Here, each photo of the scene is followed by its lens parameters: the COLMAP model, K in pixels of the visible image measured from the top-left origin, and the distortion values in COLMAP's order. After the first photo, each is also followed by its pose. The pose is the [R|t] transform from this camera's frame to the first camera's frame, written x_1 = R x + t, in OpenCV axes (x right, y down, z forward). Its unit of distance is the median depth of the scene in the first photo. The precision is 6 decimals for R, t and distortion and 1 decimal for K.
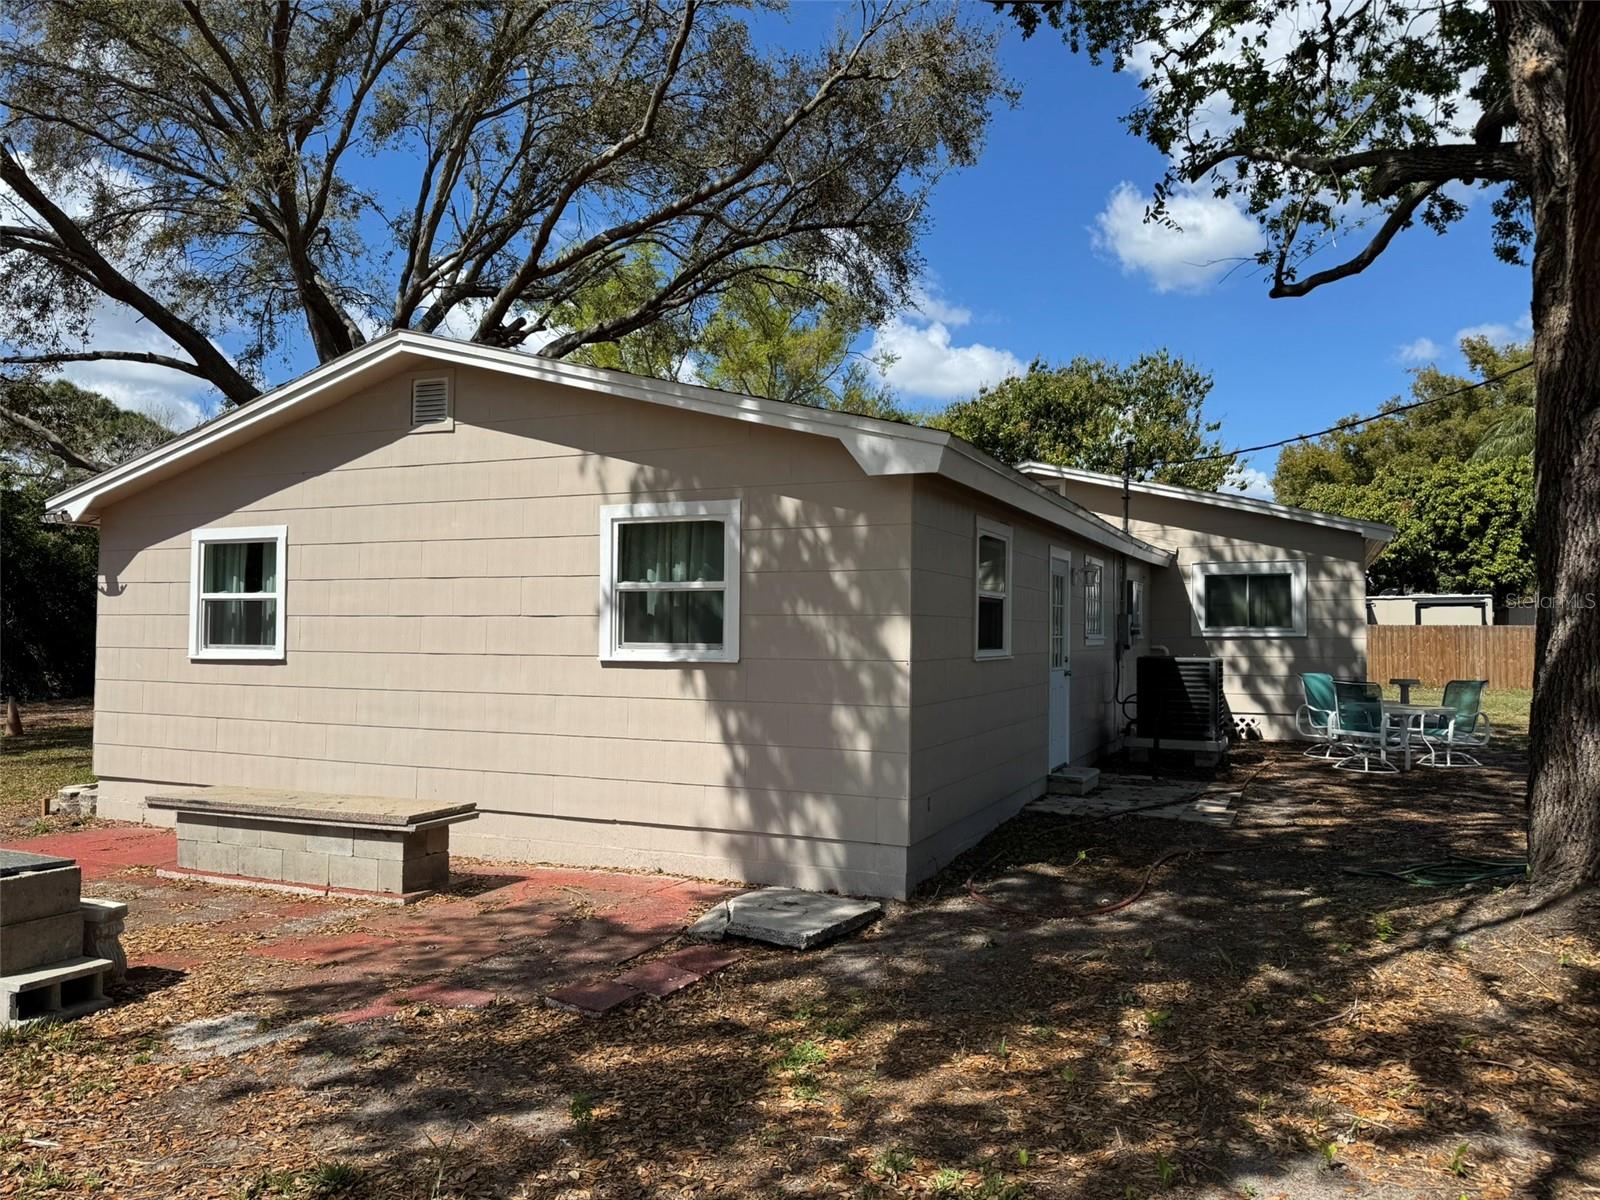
lens RADIAL K [[1139.2, 0, 801.1], [0, 1139.2, 605.4], [0, 0, 1]] dist [-0.000707, -0.002408]
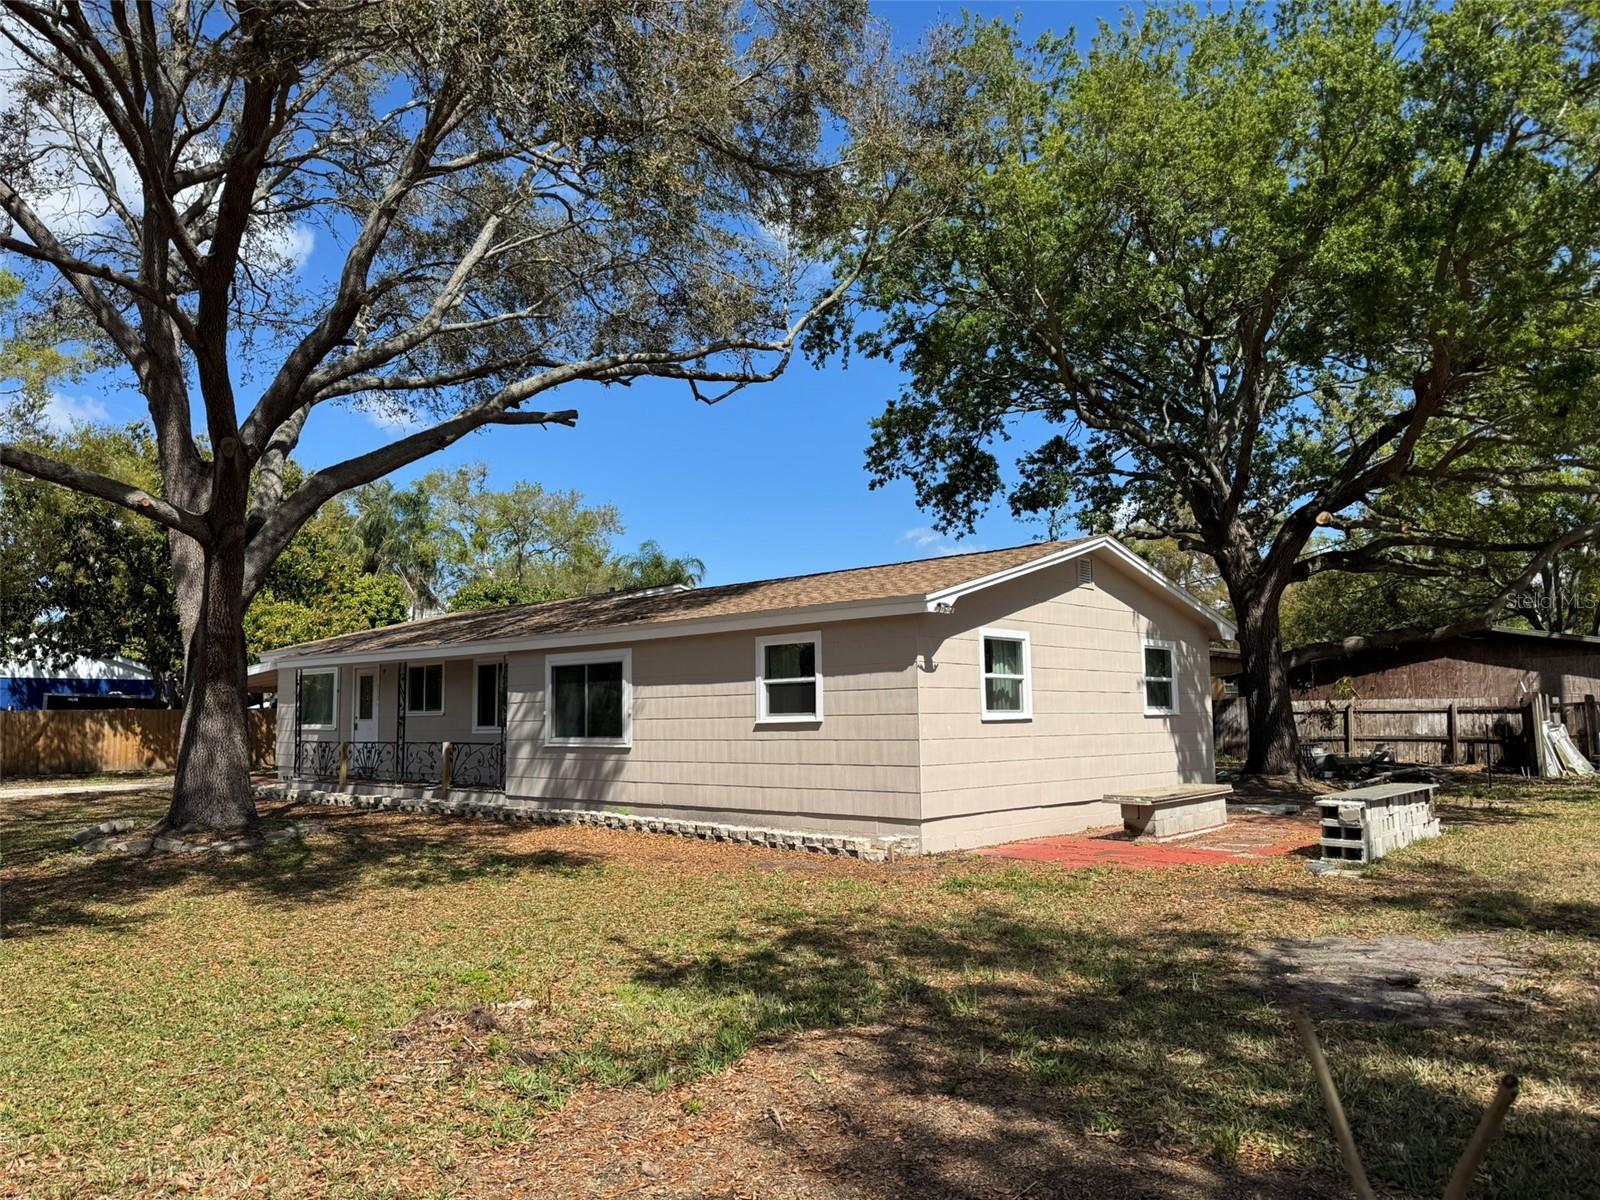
lens RADIAL K [[1139.2, 0, 799.0], [0, 1139.2, 597.4], [0, 0, 1]] dist [-0.000707, -0.002408]
pose [[0.329462, 0.090194, 0.939851, -1.968124], [-0.010758, 0.995721, -0.091784, 0.028048], [-0.944108, 0.020128, 0.329022, 0.774511]]
